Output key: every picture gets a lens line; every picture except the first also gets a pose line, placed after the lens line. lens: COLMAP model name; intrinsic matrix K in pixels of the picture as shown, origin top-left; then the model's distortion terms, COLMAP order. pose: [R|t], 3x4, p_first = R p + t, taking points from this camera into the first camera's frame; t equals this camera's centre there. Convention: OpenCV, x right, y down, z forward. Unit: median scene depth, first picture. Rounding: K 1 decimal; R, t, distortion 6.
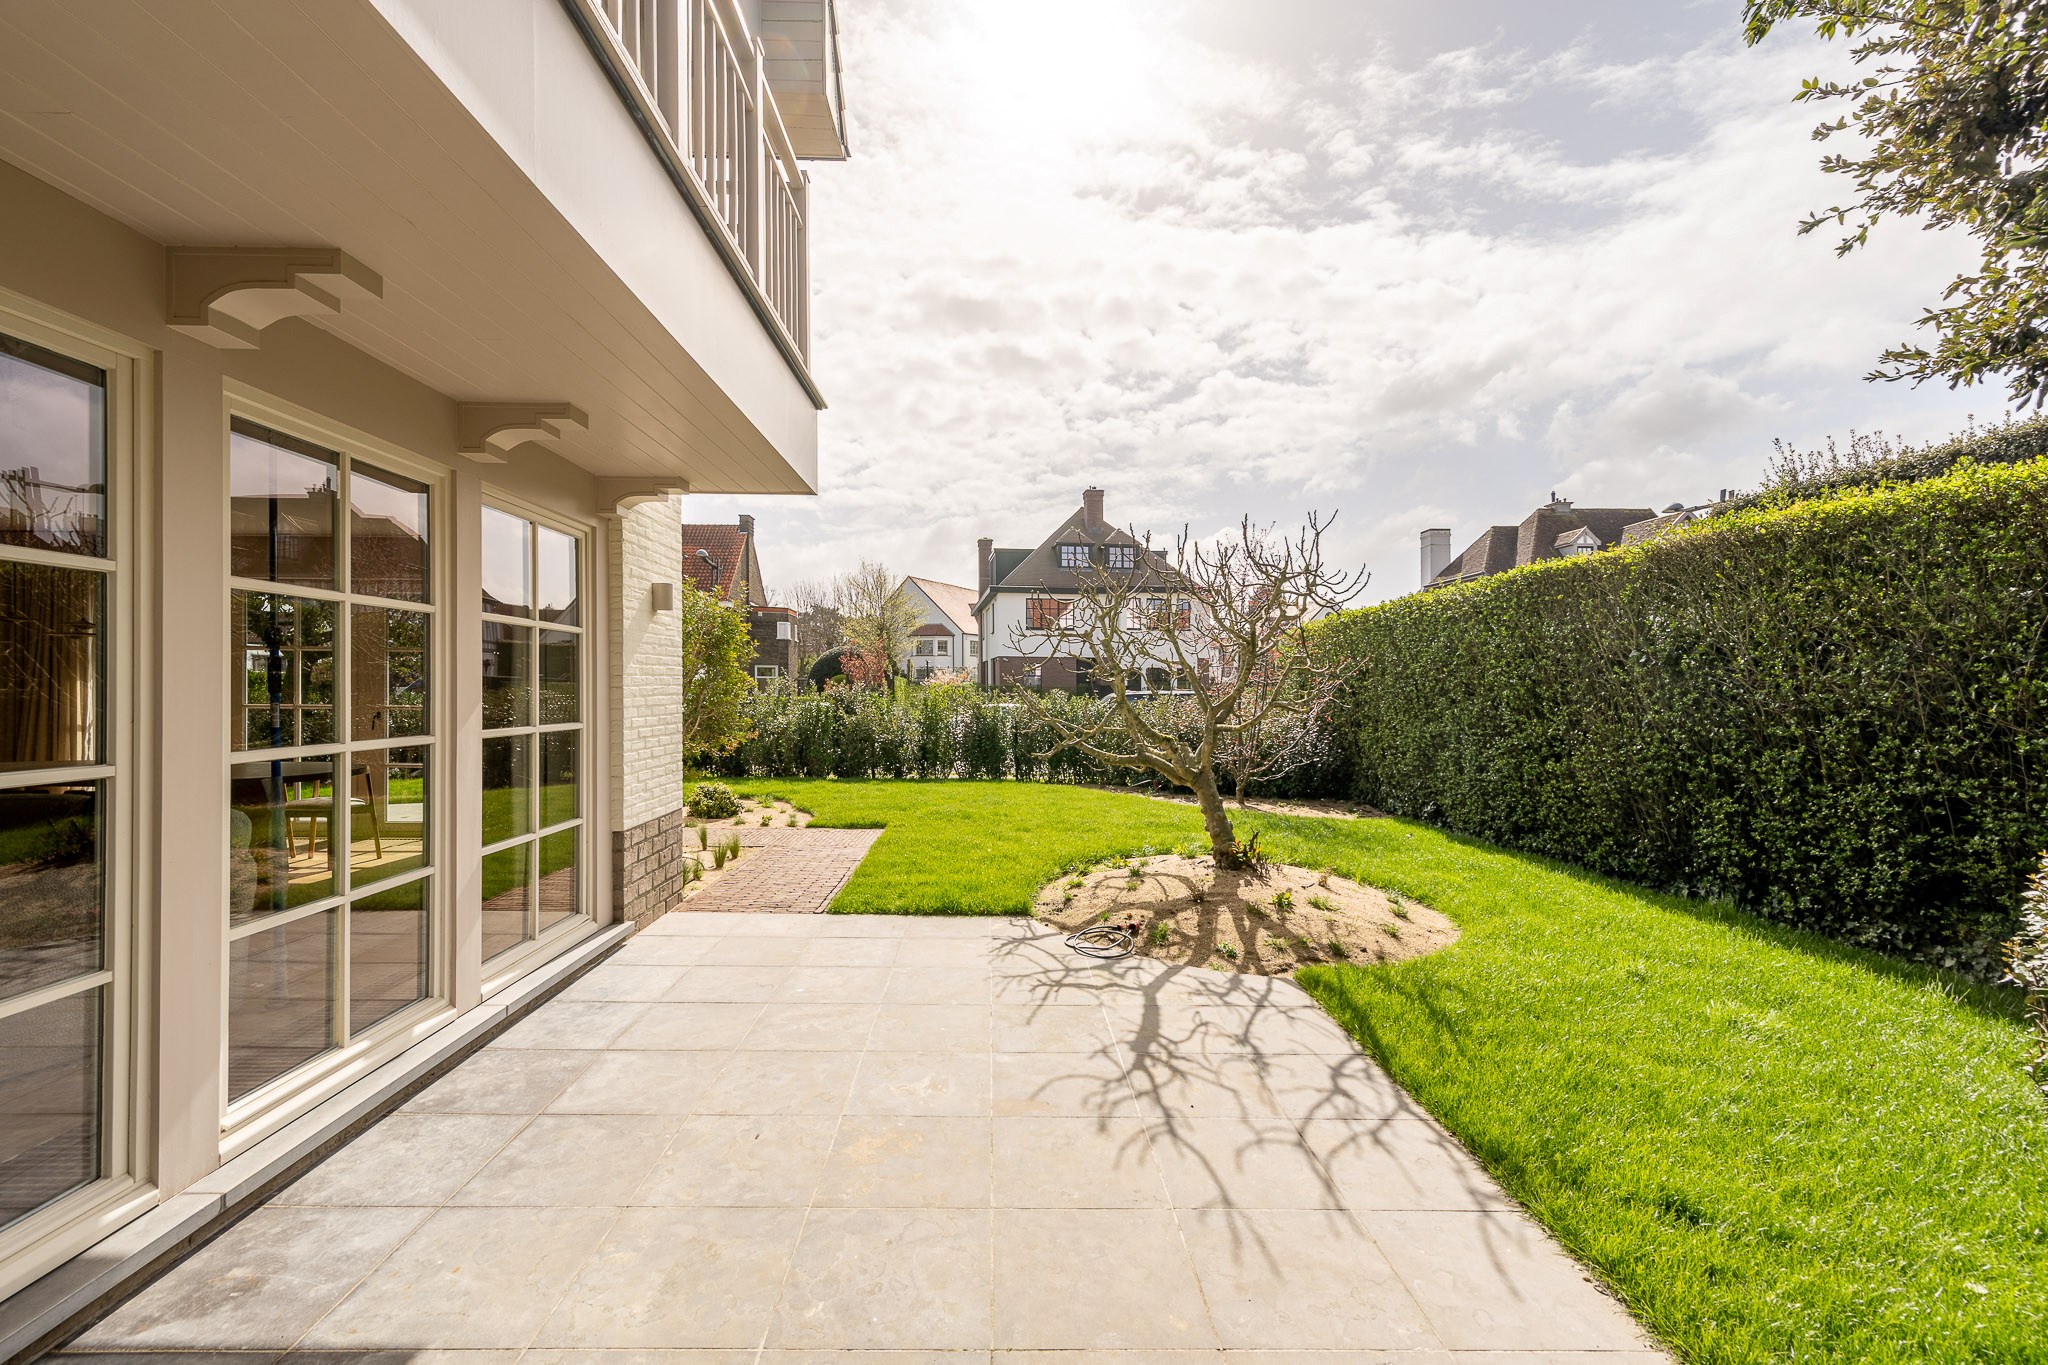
lens RADIAL K [[843.5, 0, 1007.9], [0, 843.5, 676.8], [0, 0, 1]] dist [-0.004693, 0.001418]
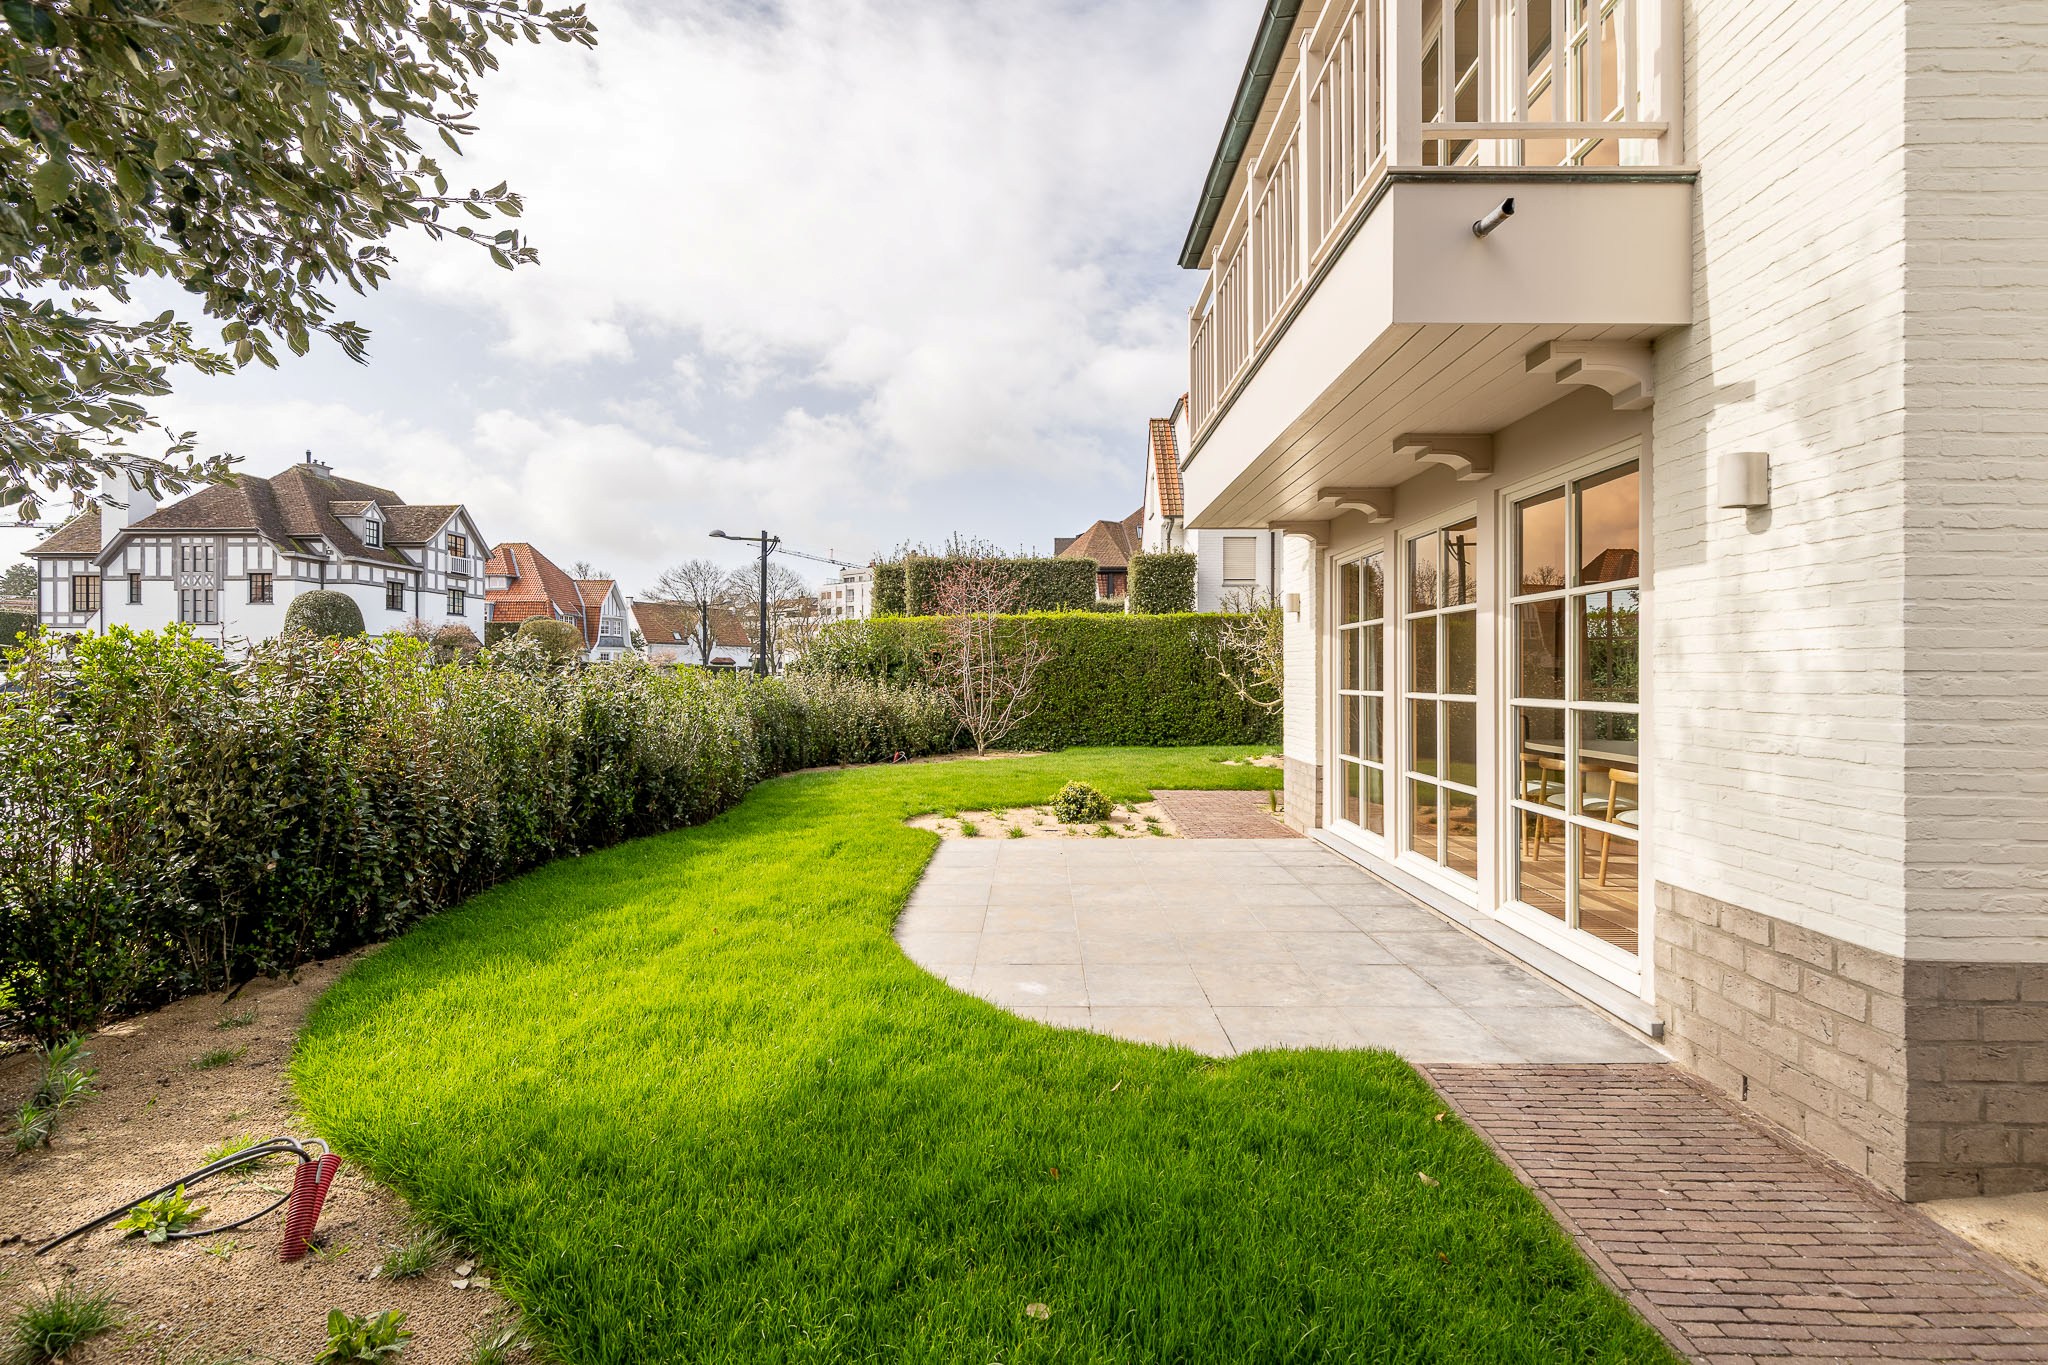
lens RADIAL K [[843.5, 0, 1037.4], [0, 843.5, 682.6], [0, 0, 1]] dist [-0.004693, 0.001418]
pose [[0.025486, -0.014776, 0.999566, -2.457690], [-0.013010, 0.999801, 0.015111, 0.034490], [-0.999591, -0.013389, 0.025289, 2.149783]]
